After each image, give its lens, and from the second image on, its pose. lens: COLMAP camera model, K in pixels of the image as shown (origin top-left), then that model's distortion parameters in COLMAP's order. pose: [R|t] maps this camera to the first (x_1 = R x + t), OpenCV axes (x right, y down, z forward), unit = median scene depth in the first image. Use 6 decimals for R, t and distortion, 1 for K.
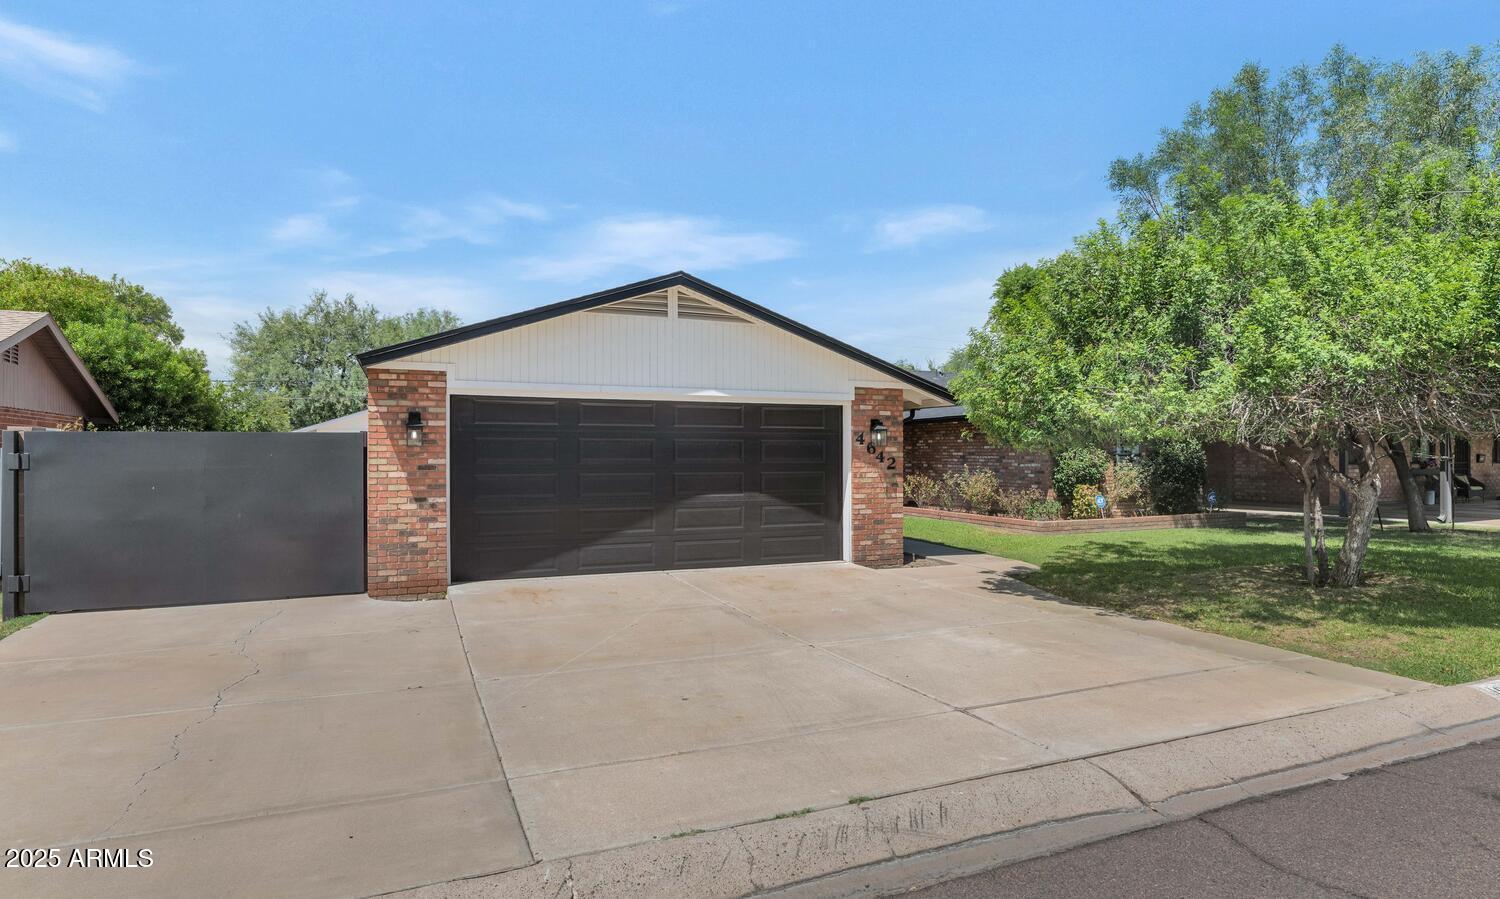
lens RADIAL K [[750.1, 0, 749.9], [0, 750.1, 466.4], [0, 0, 1]] dist [0.001223, 0.000108]
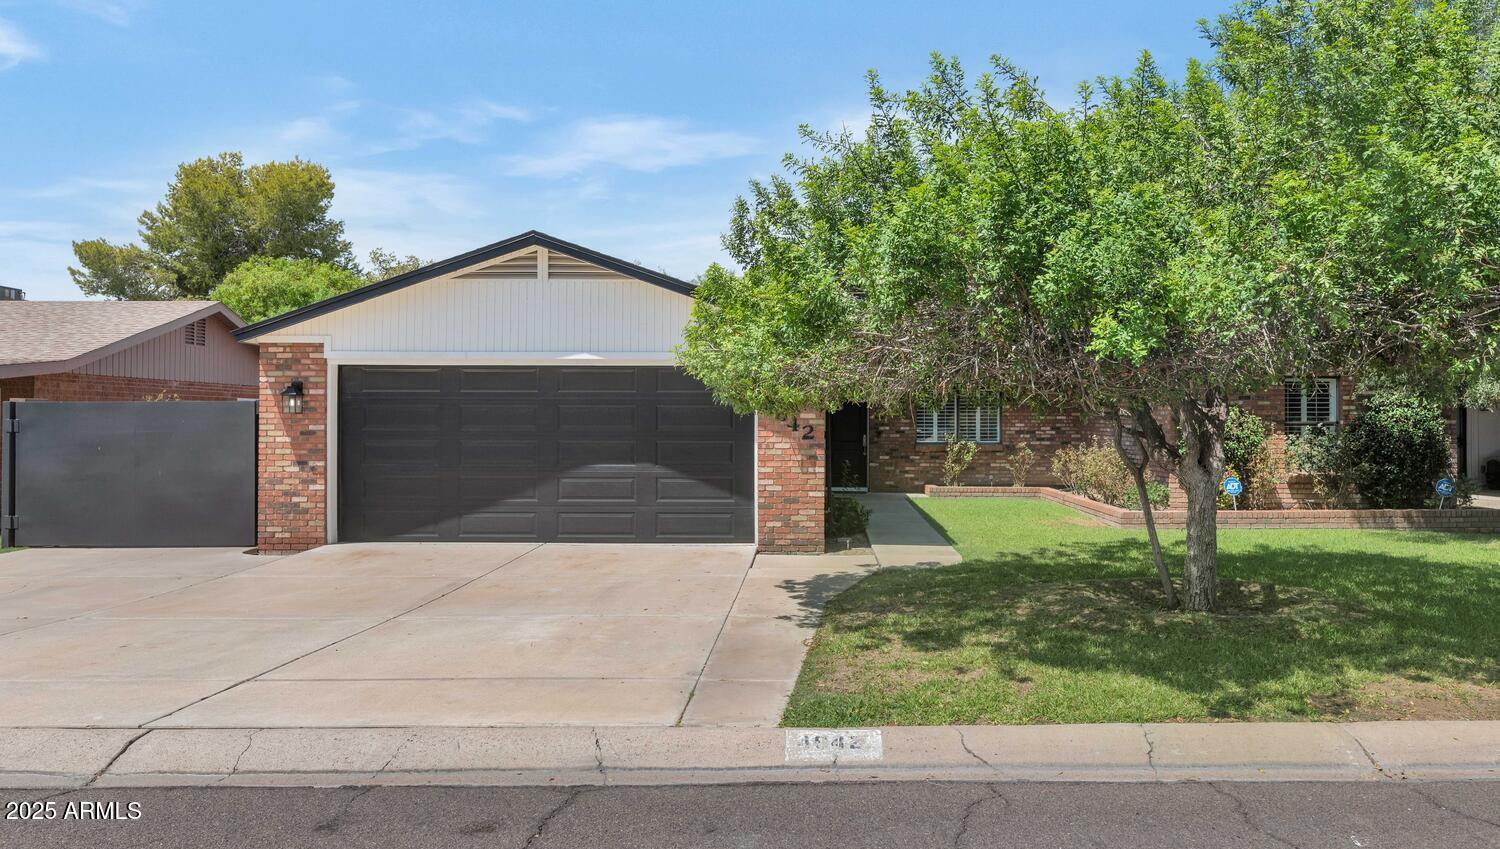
lens RADIAL K [[850.6, 0, 750.0], [0, 850.6, 424.5], [0, 0, 1]] dist [-0.004444, -0.000980]
pose [[0.931930, 0.002191, -0.362632, 0.598611], [-0.007743, 0.999874, -0.013860, 0.001204], [0.362556, 0.015724, 0.931829, 0.095616]]
